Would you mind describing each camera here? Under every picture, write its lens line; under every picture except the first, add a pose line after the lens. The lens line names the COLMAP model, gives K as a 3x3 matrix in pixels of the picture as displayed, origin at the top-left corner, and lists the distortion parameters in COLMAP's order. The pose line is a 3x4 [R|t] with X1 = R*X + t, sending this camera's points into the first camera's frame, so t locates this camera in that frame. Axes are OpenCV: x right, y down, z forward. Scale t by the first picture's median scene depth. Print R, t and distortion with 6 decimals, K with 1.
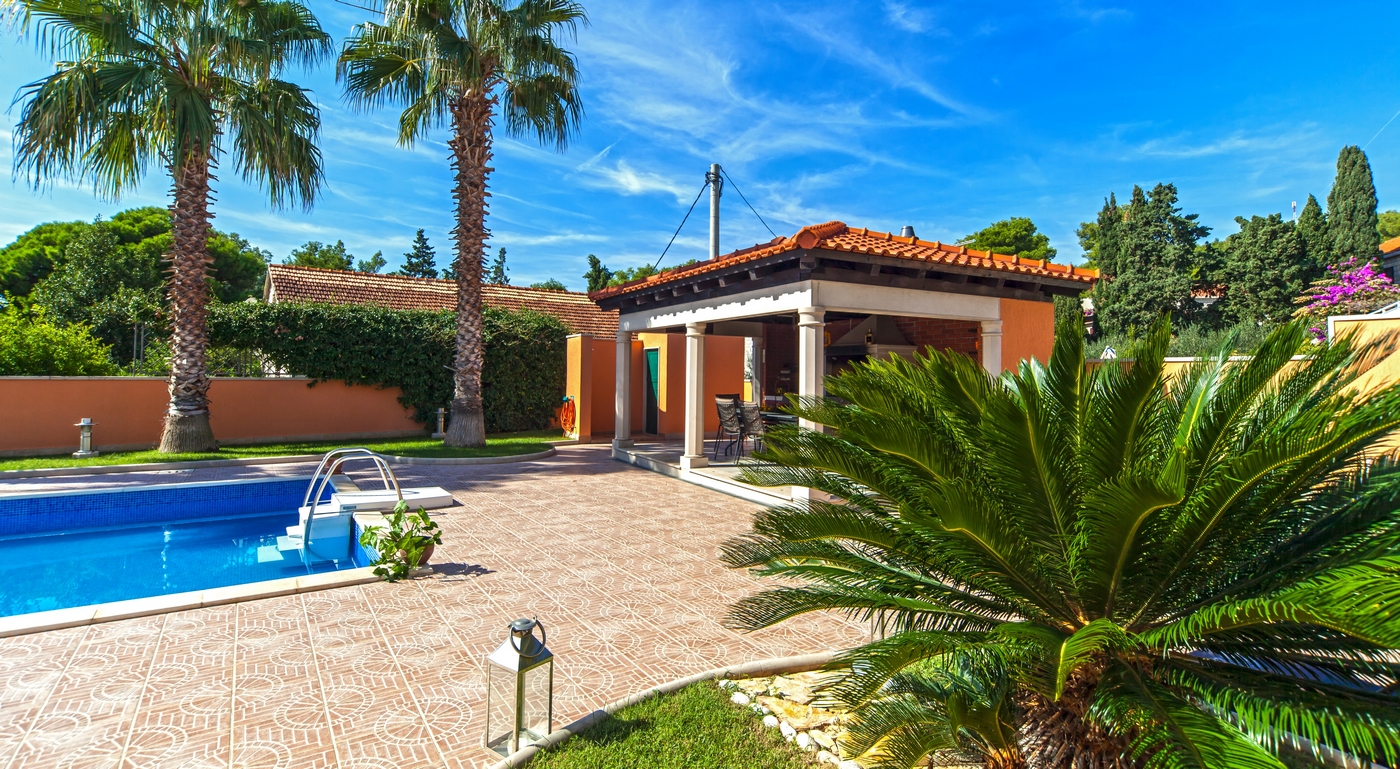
lens RADIAL K [[608.7, 0, 697.1], [0, 608.7, 351.3], [0, 0, 1]] dist [0.007436, 0.000066]
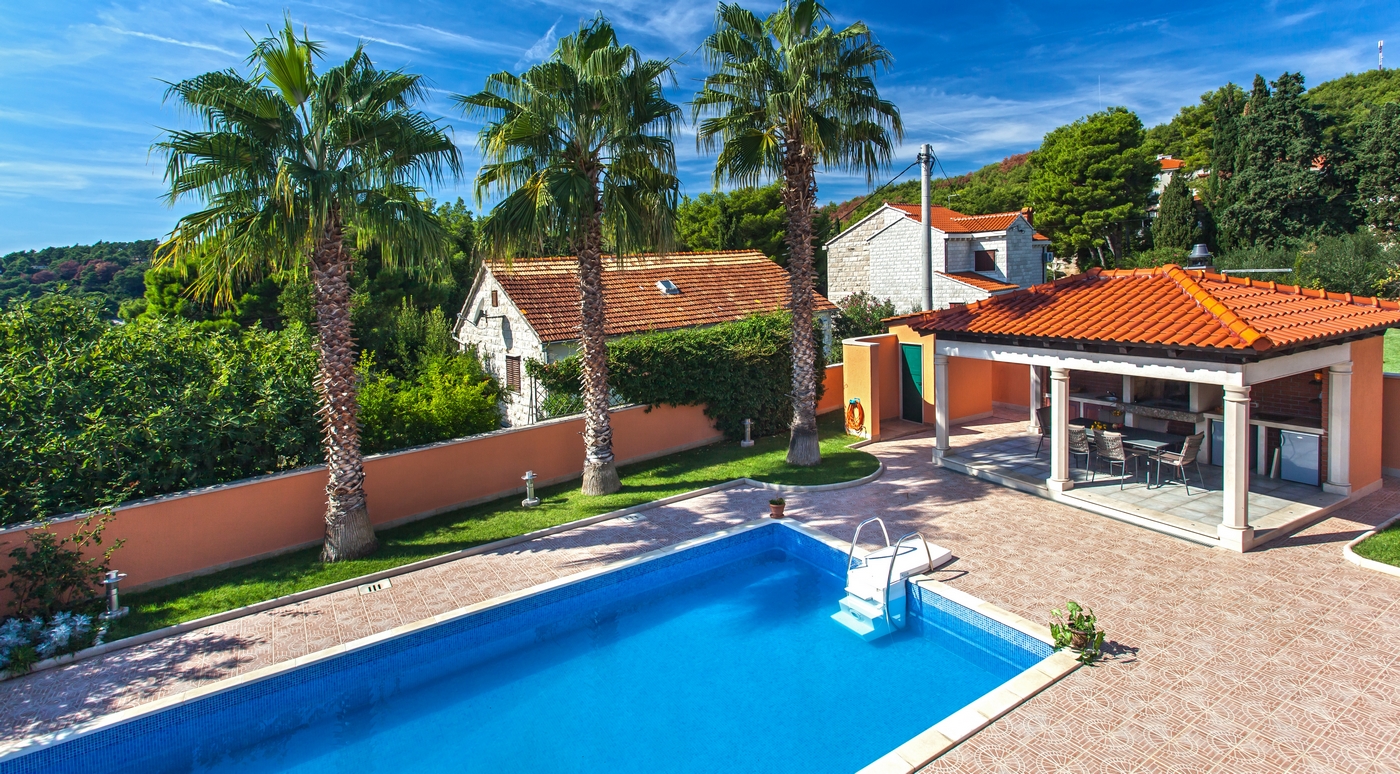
lens RADIAL K [[643.6, 0, 732.7], [0, 643.6, 310.2], [0, 0, 1]] dist [0.009264, 0.000610]
pose [[0.998275, -0.057168, -0.013396, -0.396686], [0.058148, 0.994210, 0.090362, -0.198307], [0.008152, -0.090985, 0.995819, -0.138319]]
